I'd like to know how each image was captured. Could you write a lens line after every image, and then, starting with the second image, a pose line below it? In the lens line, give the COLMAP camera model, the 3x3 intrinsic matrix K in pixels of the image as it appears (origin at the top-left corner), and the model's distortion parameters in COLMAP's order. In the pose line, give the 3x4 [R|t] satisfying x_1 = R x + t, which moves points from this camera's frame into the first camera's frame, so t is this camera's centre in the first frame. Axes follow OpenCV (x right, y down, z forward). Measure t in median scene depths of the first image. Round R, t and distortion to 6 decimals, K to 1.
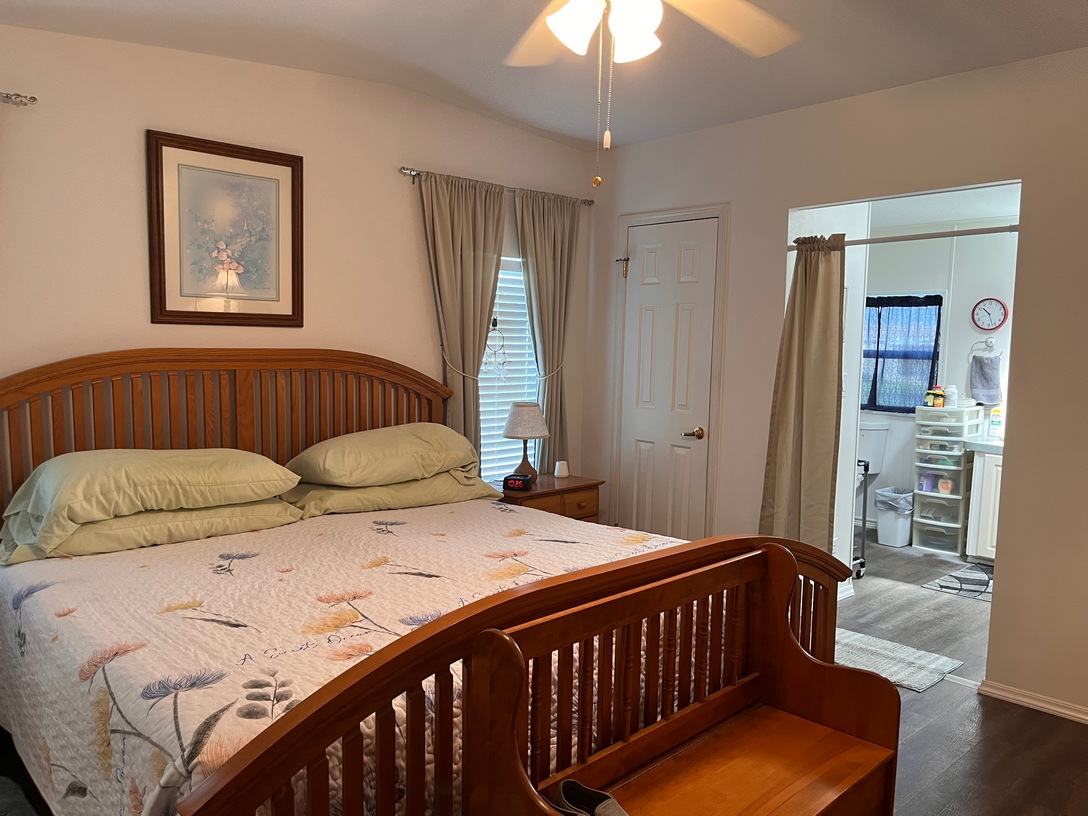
lens RADIAL K [[829.4, 0, 546.2], [0, 829.4, 415.3], [0, 0, 1]] dist [0.050418, -0.075625]
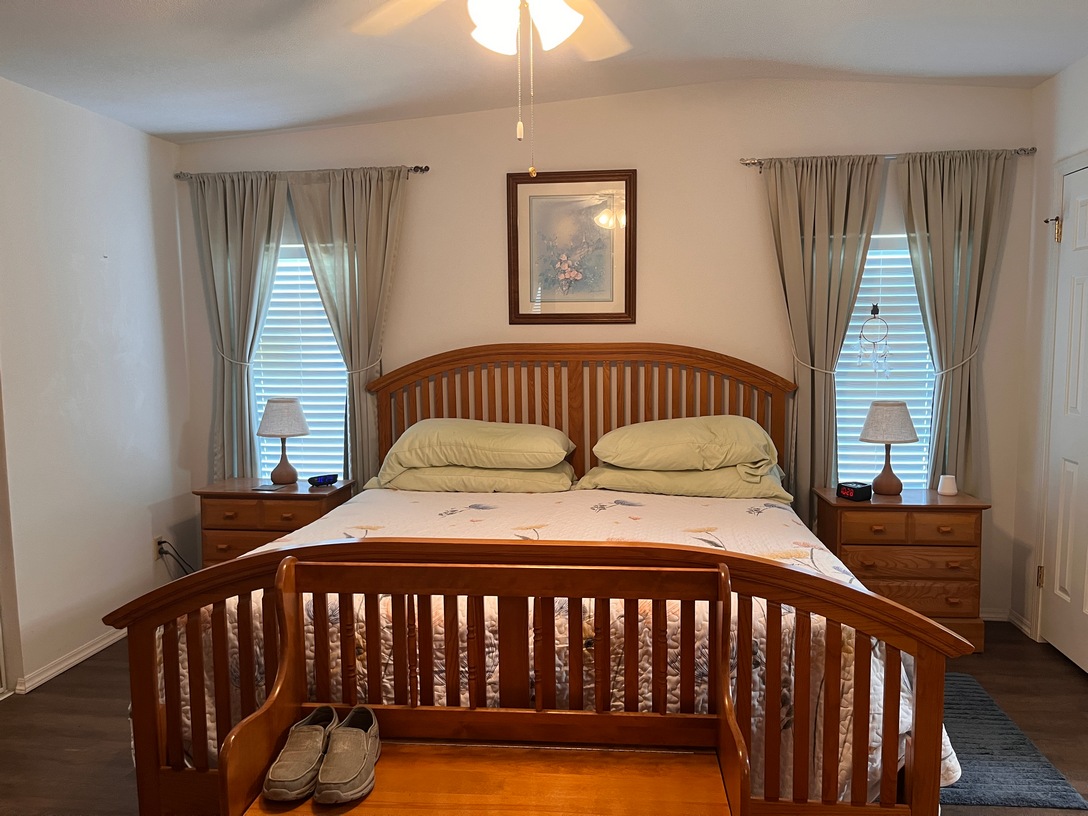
lens RADIAL K [[829.4, 0, 543.3], [0, 829.4, 409.6], [0, 0, 1]] dist [0.050418, -0.075625]
pose [[0.640430, 0.045785, -0.766650, 0.489535], [-0.052978, 0.998477, 0.015375, -0.001529], [0.766187, 0.030769, 0.641881, 0.203156]]
